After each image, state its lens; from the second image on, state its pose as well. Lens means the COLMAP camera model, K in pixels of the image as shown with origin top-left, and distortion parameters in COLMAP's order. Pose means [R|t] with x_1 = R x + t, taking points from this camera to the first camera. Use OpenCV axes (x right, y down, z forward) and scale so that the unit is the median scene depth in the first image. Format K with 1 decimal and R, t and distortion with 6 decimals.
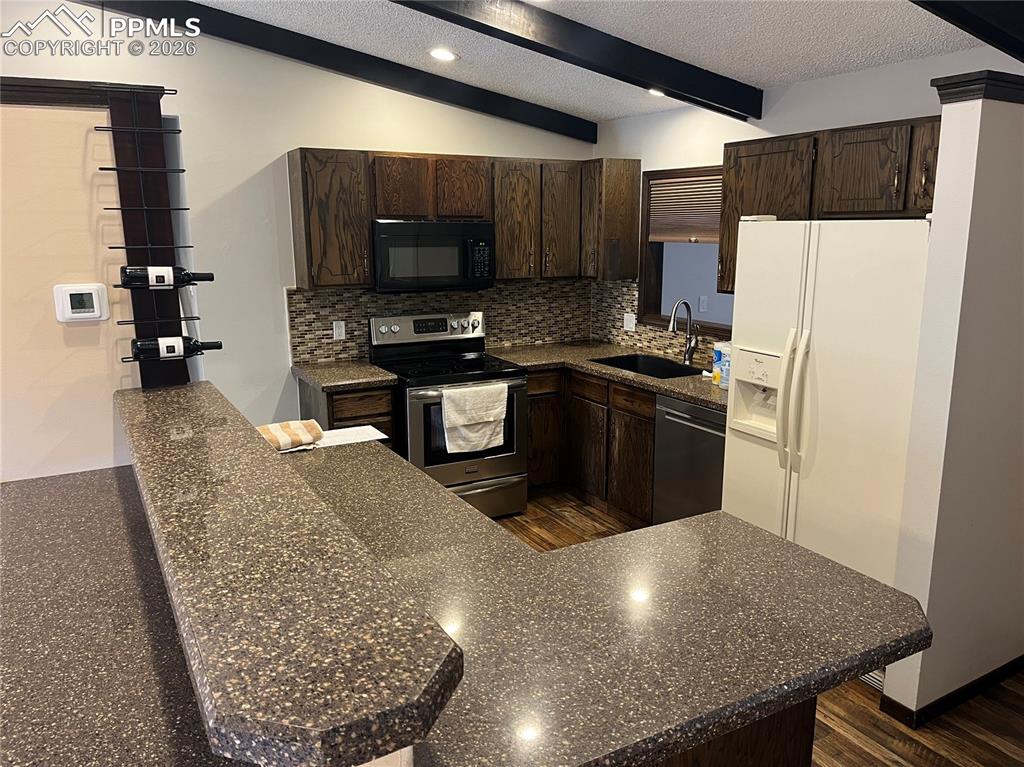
lens RADIAL K [[780.7, 0, 514.1], [0, 780.7, 388.9], [0, 0, 1]] dist [0.038923, -0.057529]
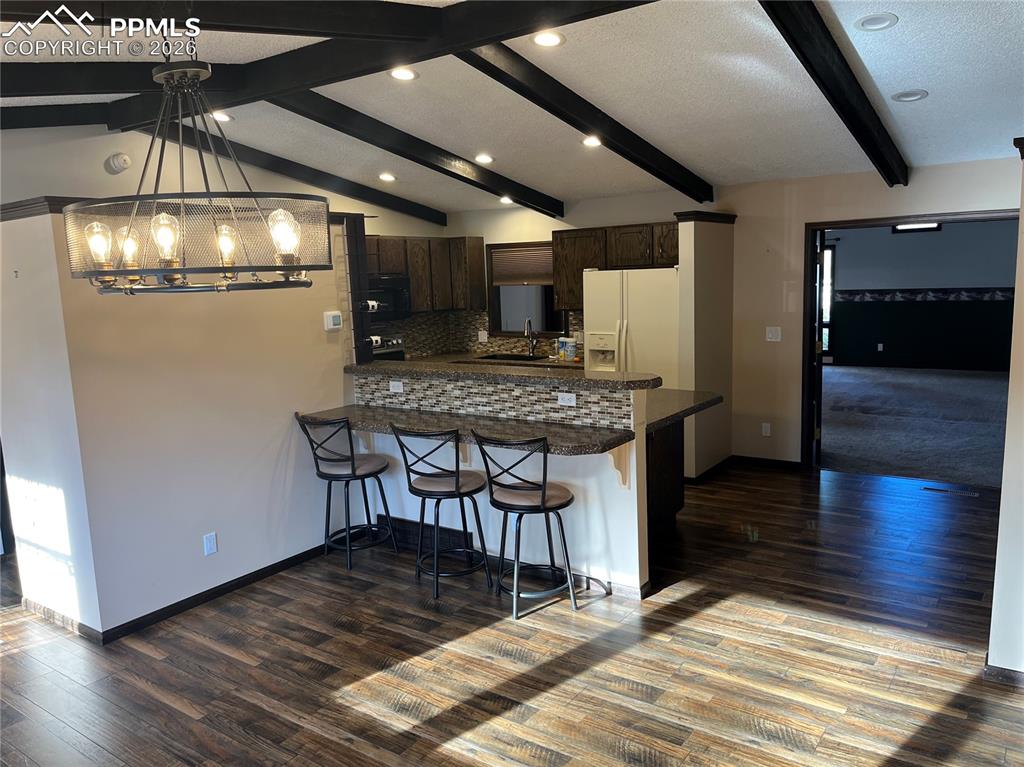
lens RADIAL K [[780.7, 0, 511.1], [0, 780.7, 388.0], [0, 0, 1]] dist [0.038923, -0.057529]
pose [[0.905755, -0.089453, 0.414254, -0.514207], [0.117909, 0.992068, -0.043582, 0.104330], [-0.407069, 0.088319, 0.909117, -0.506270]]
